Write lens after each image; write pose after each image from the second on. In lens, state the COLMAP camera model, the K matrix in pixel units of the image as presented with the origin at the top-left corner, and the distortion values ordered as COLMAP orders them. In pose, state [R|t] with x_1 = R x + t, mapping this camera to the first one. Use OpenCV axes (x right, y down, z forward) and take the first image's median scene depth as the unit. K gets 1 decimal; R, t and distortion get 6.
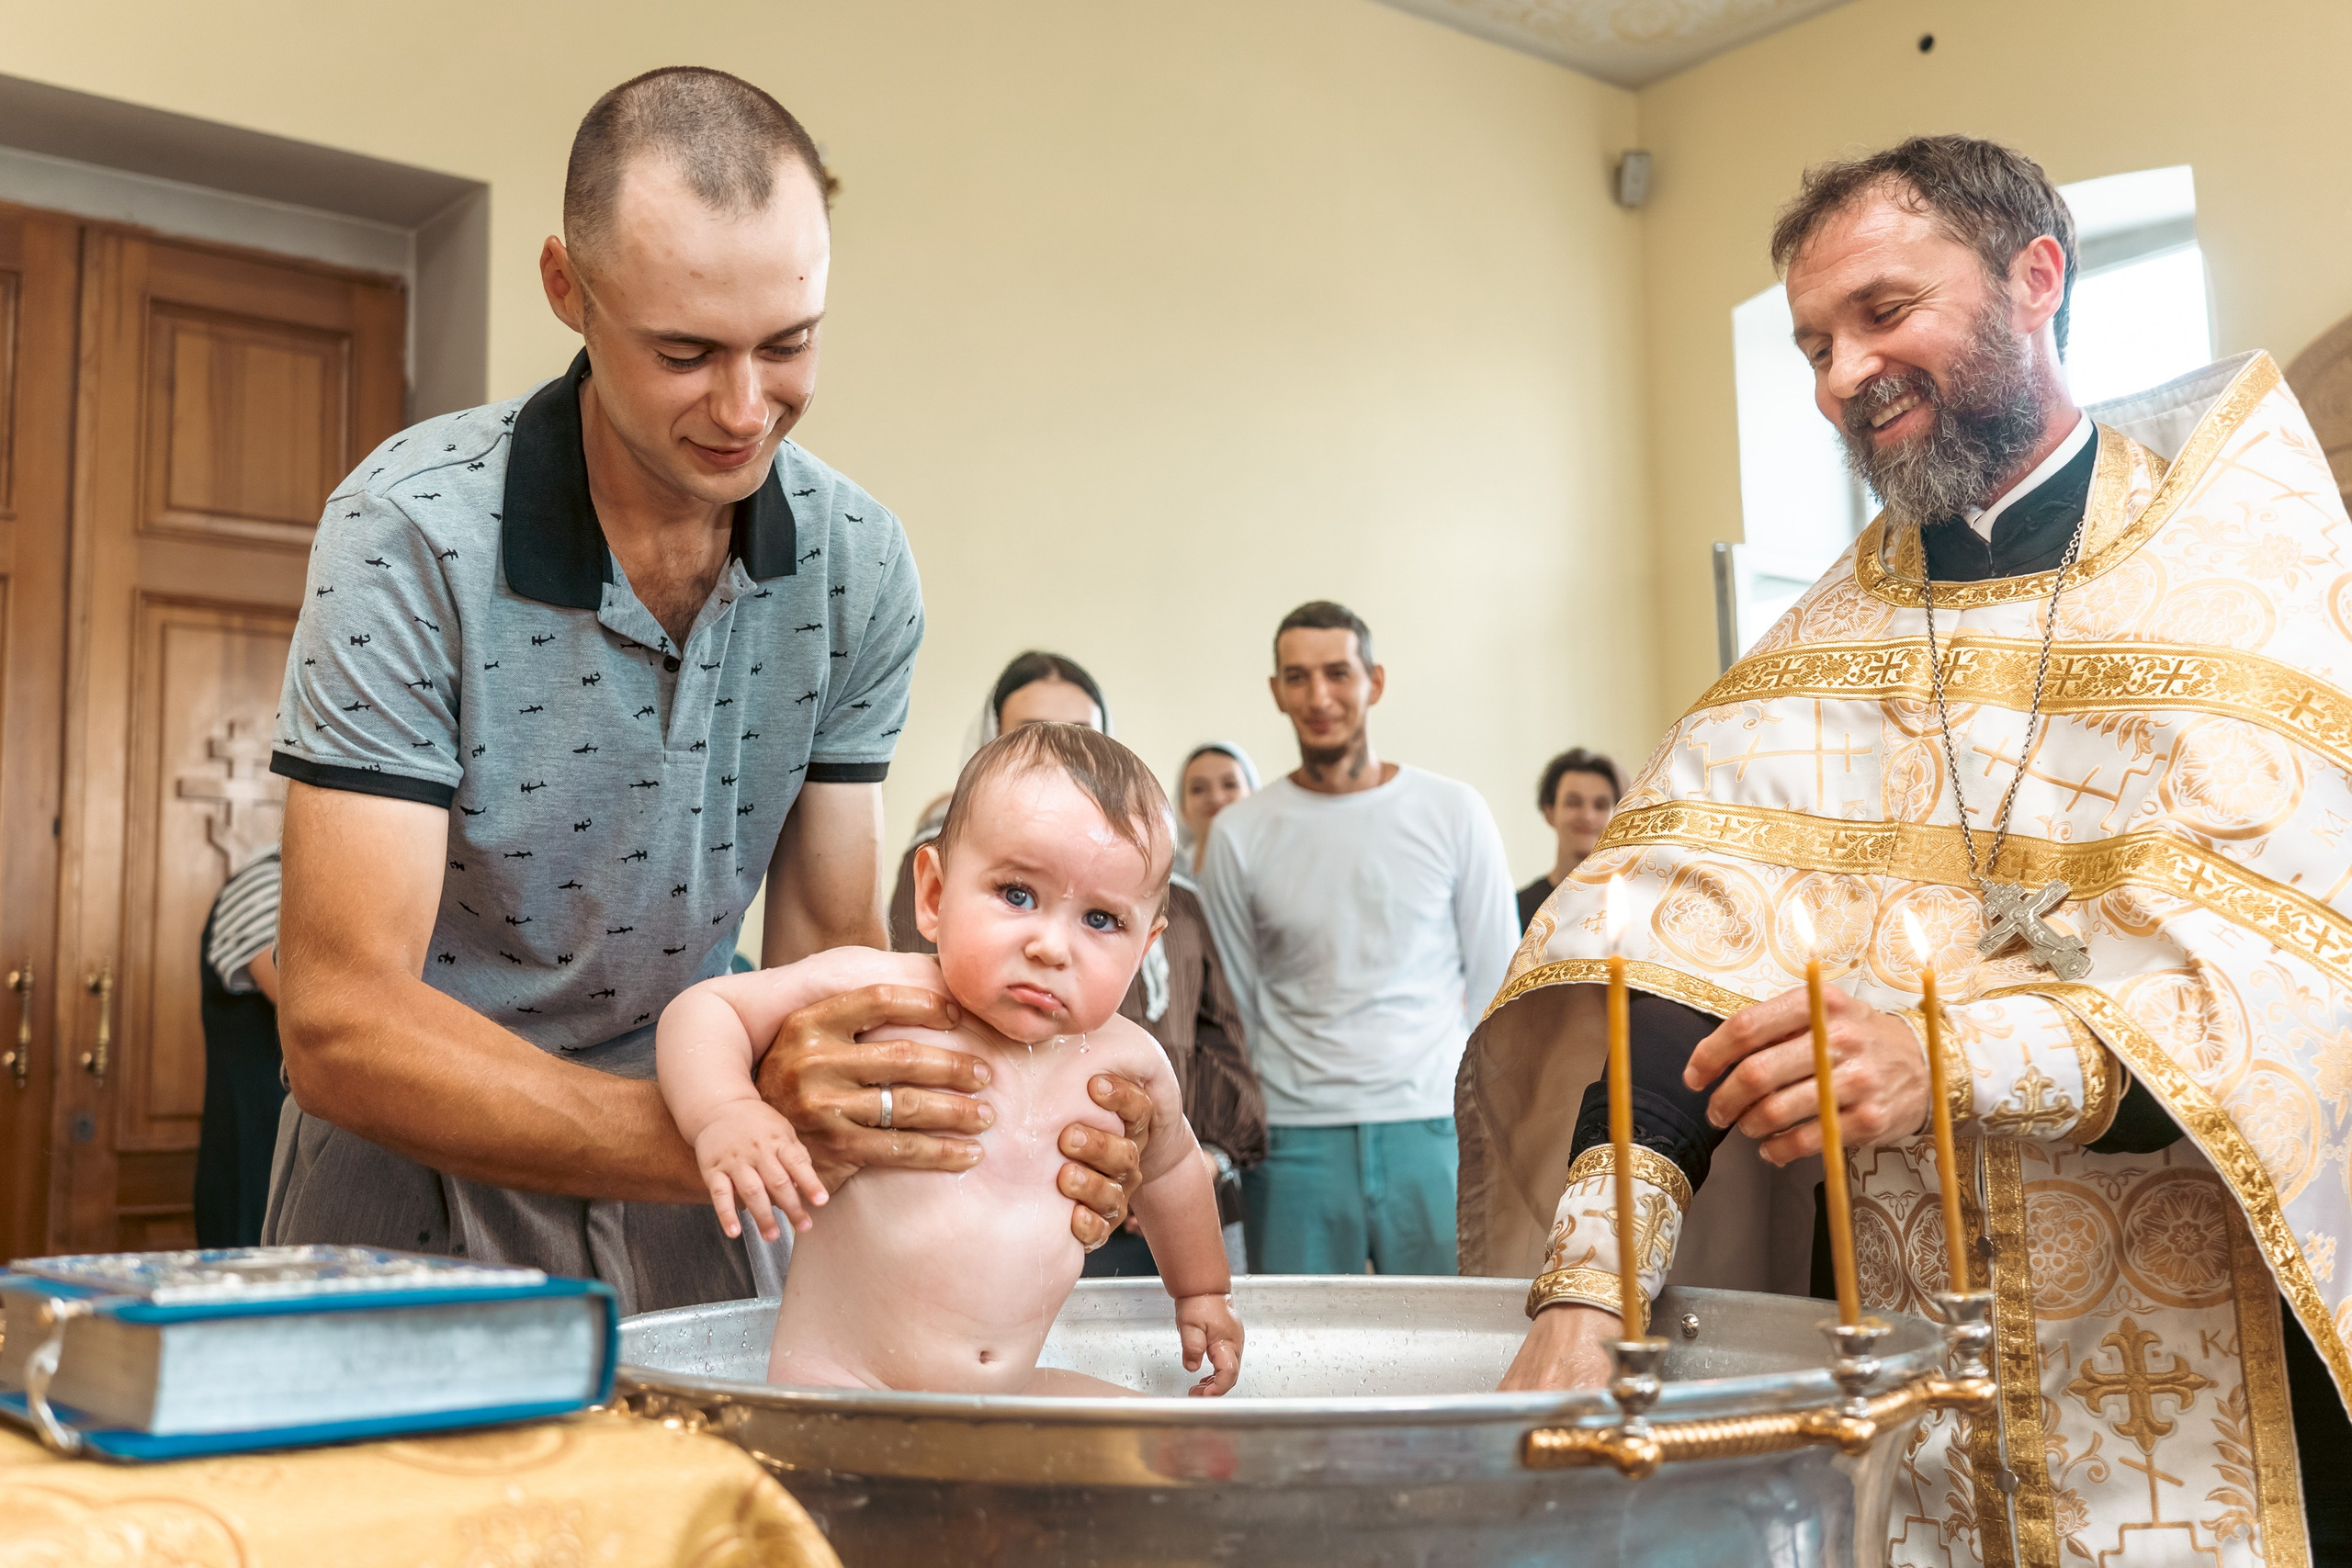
lens RADIAL K [[2578.4, 0, 1163.0], [0, 2578.4, 754.9], [0, 0, 1]] dist [-0.046724, -0.006741]
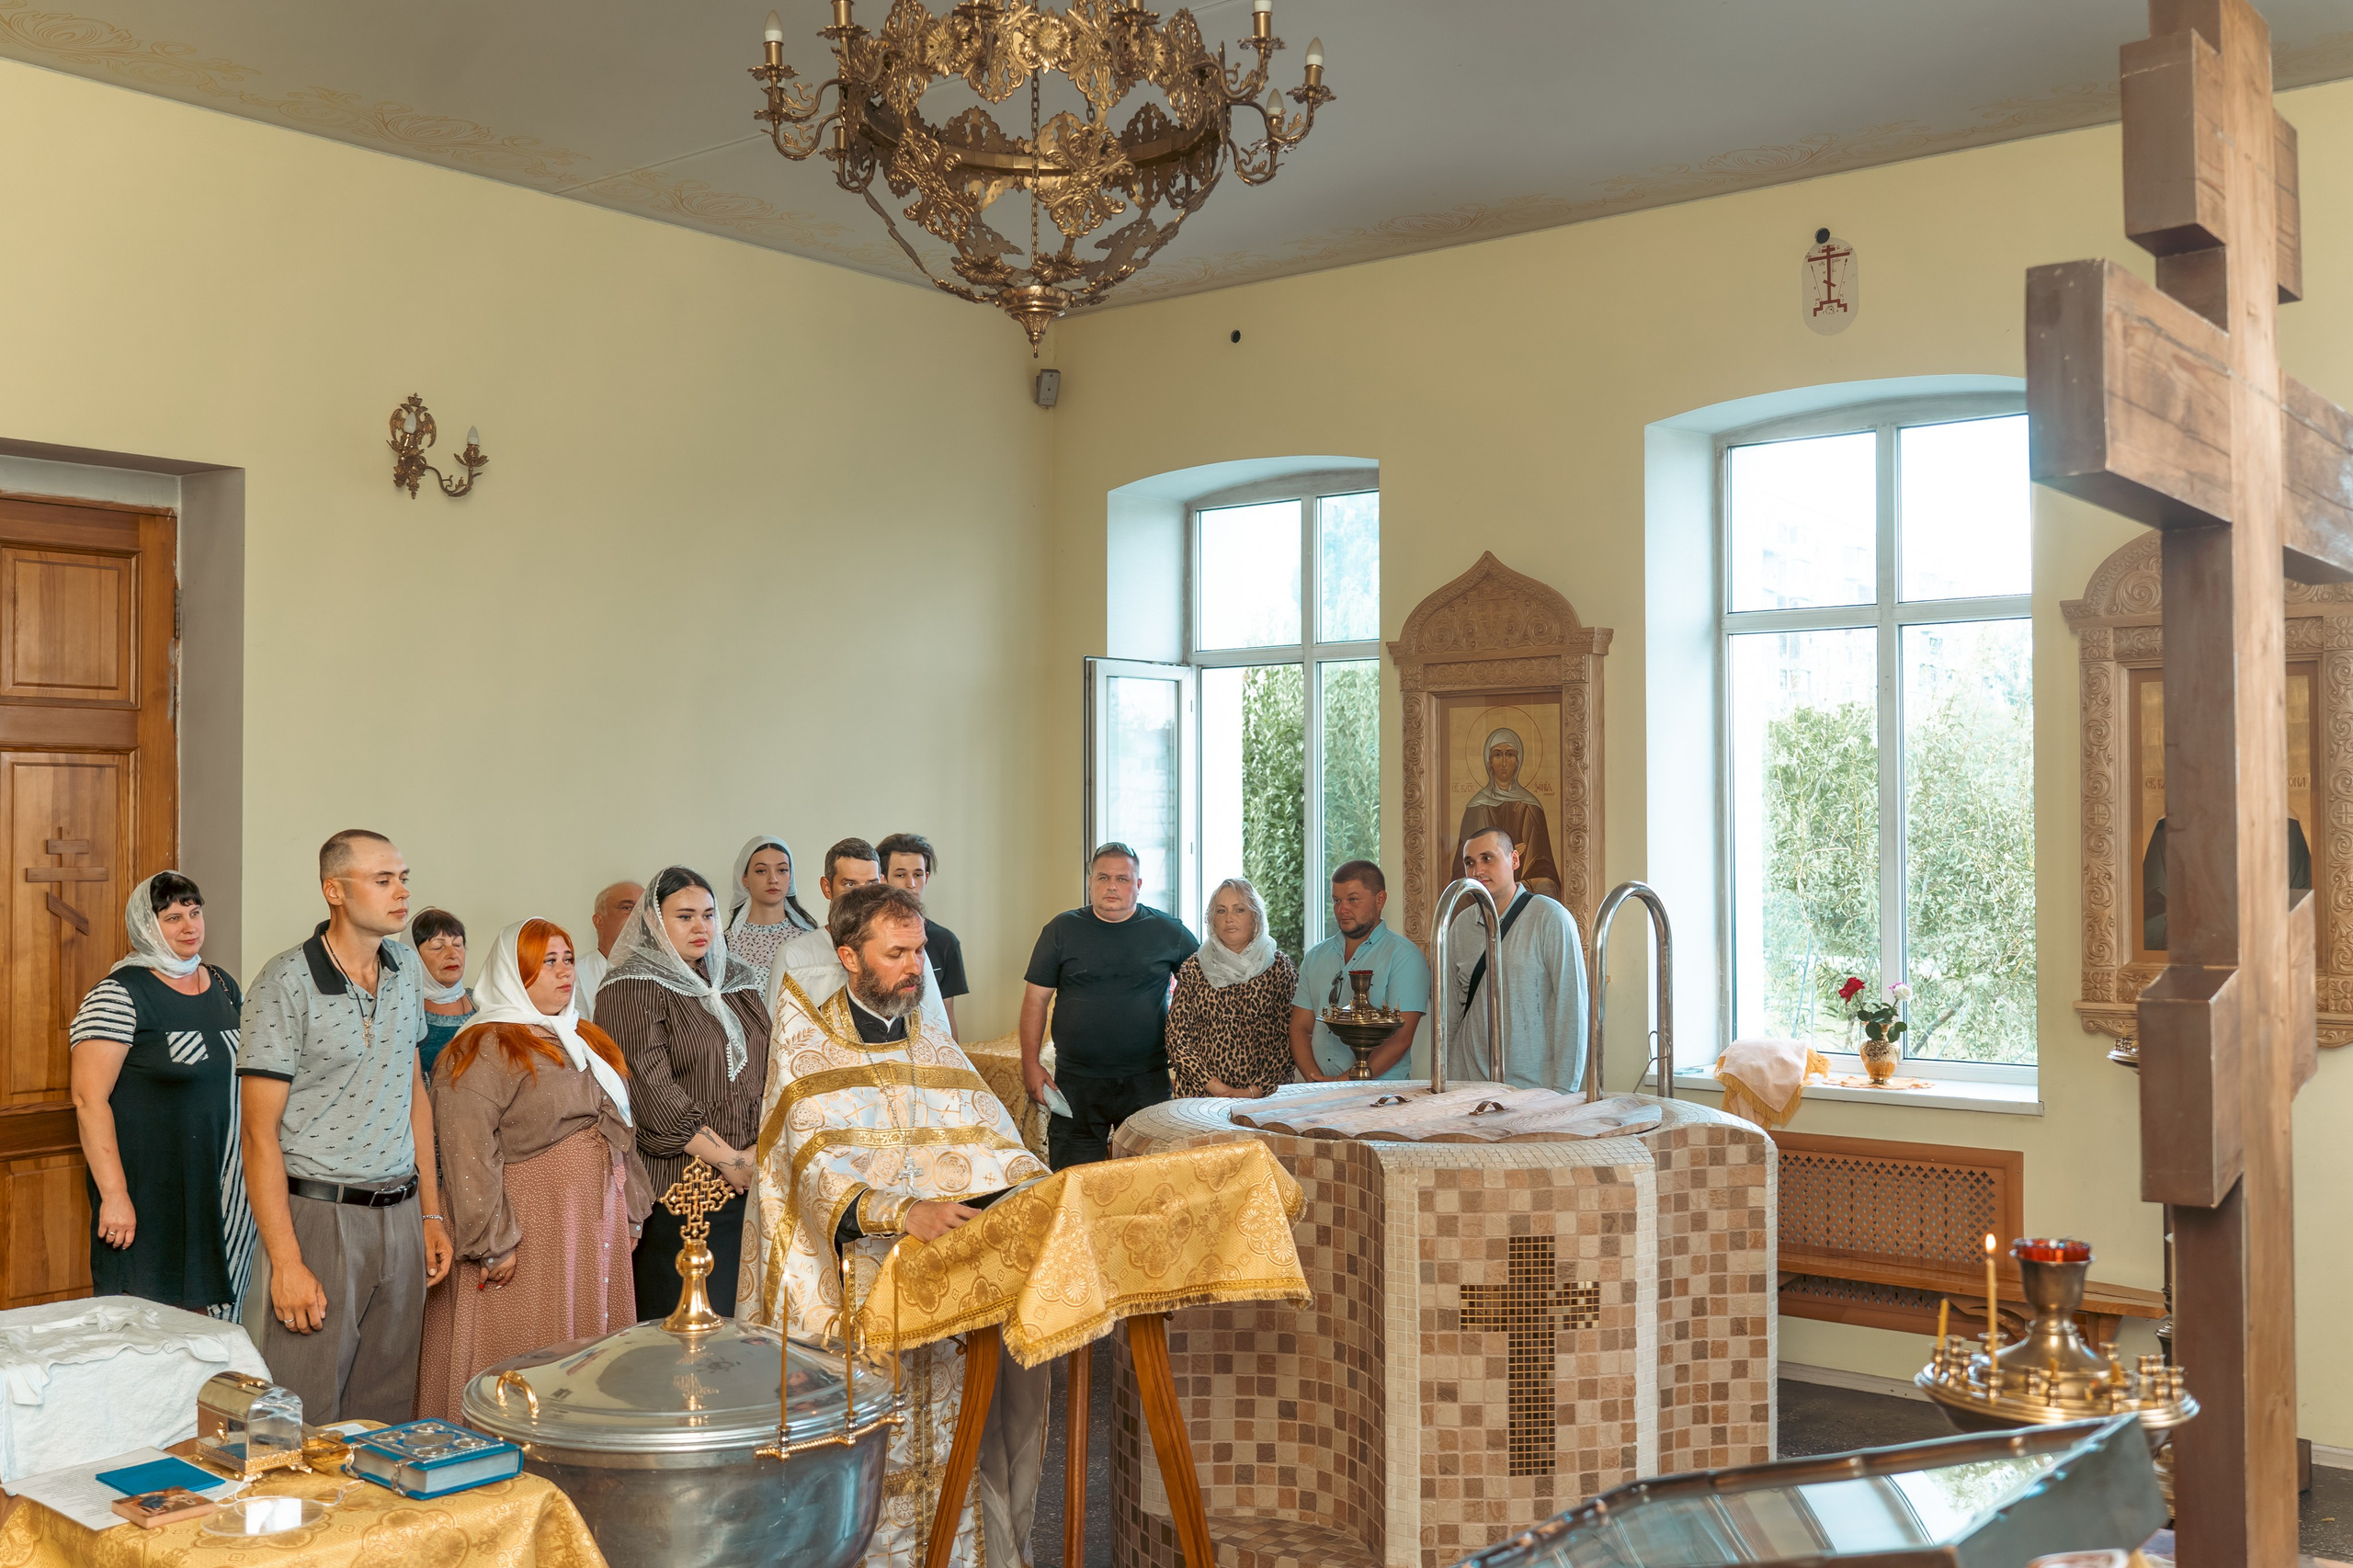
lens RADIAL K [[2328.0, 0, 1176.5], [0, 2328.0, 784.0], [0, 0, 1]] dist [0.049025, -0.001145]
pose [[0.980502, 0.028851, 0.194377, 0.038396], [-0.051063, 0.992591, 0.110249, -0.830073], [-0.189756, -0.118025, 0.974712, -1.750774]]
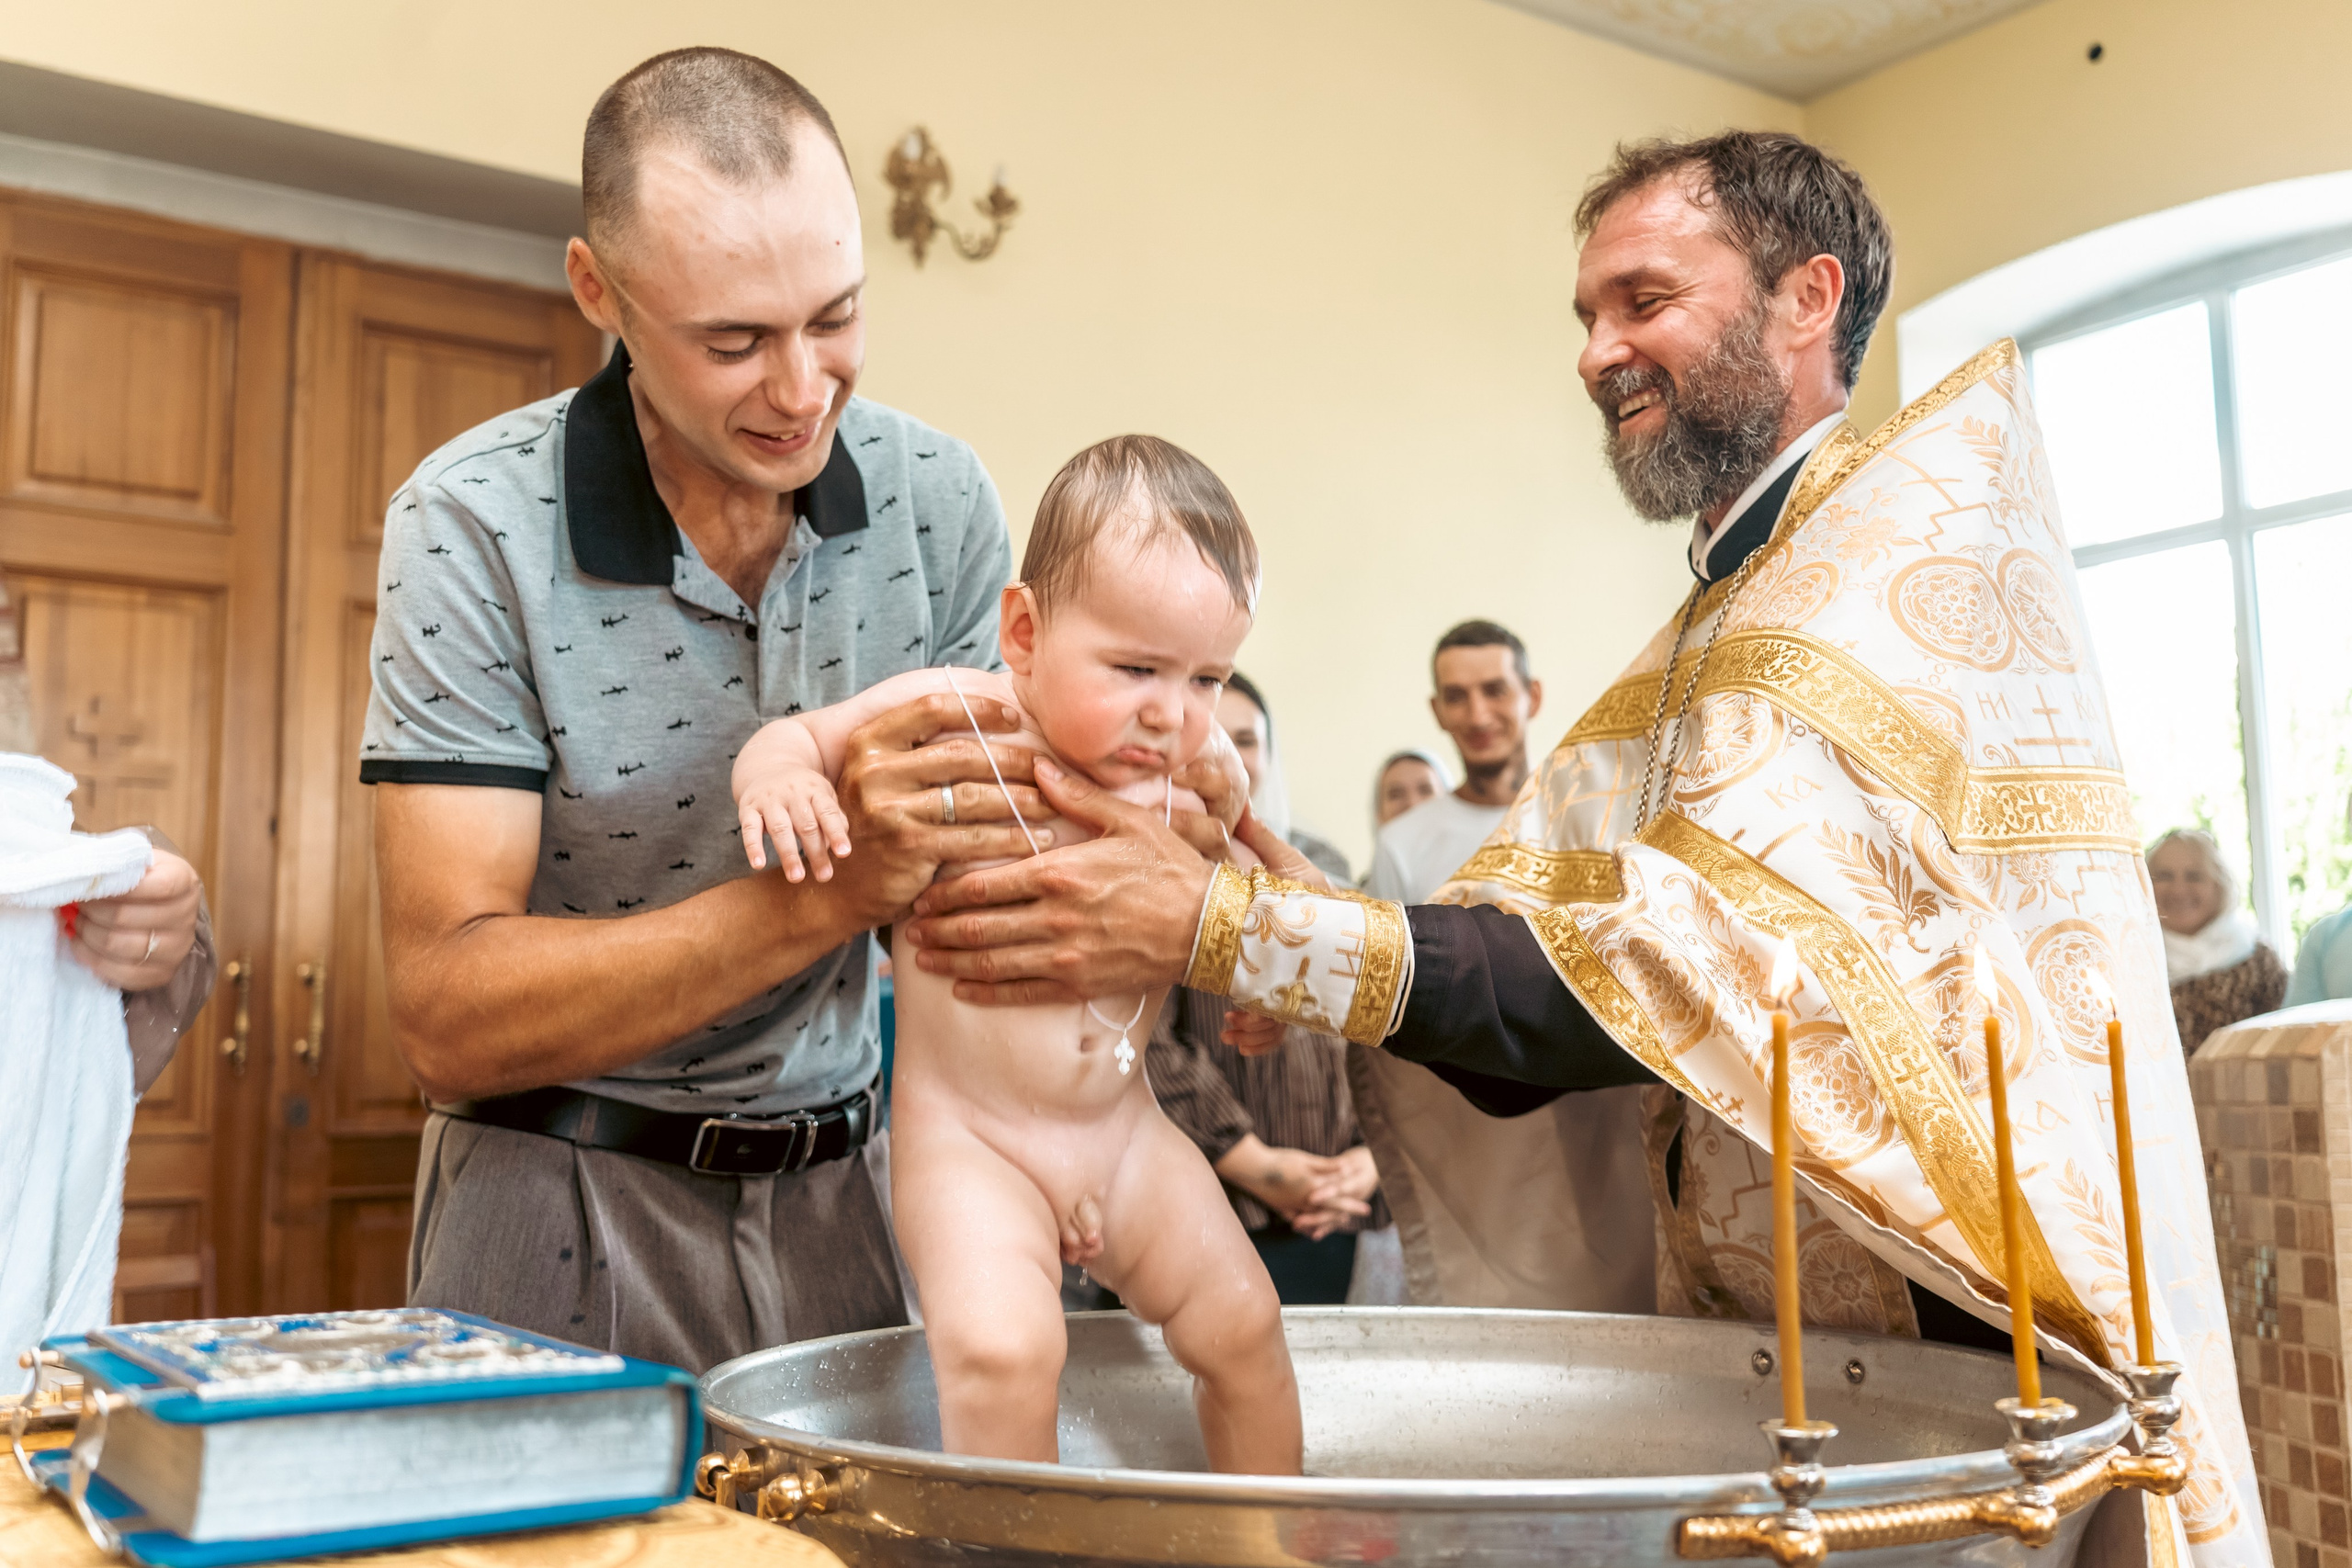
lens RADIAL K [[2471.6, 0, 1176.0], [0, 2471.6, 784.0], [0, 0, 1]] dist [-0.035284, -0.001148]
pose [[0.997840, 0.003457, -0.065598, 0.011228], [-0.002616, 0.999913, 0.012913, -0.012281], [0.065637, -0.012713, 0.997763, 0.067229]]
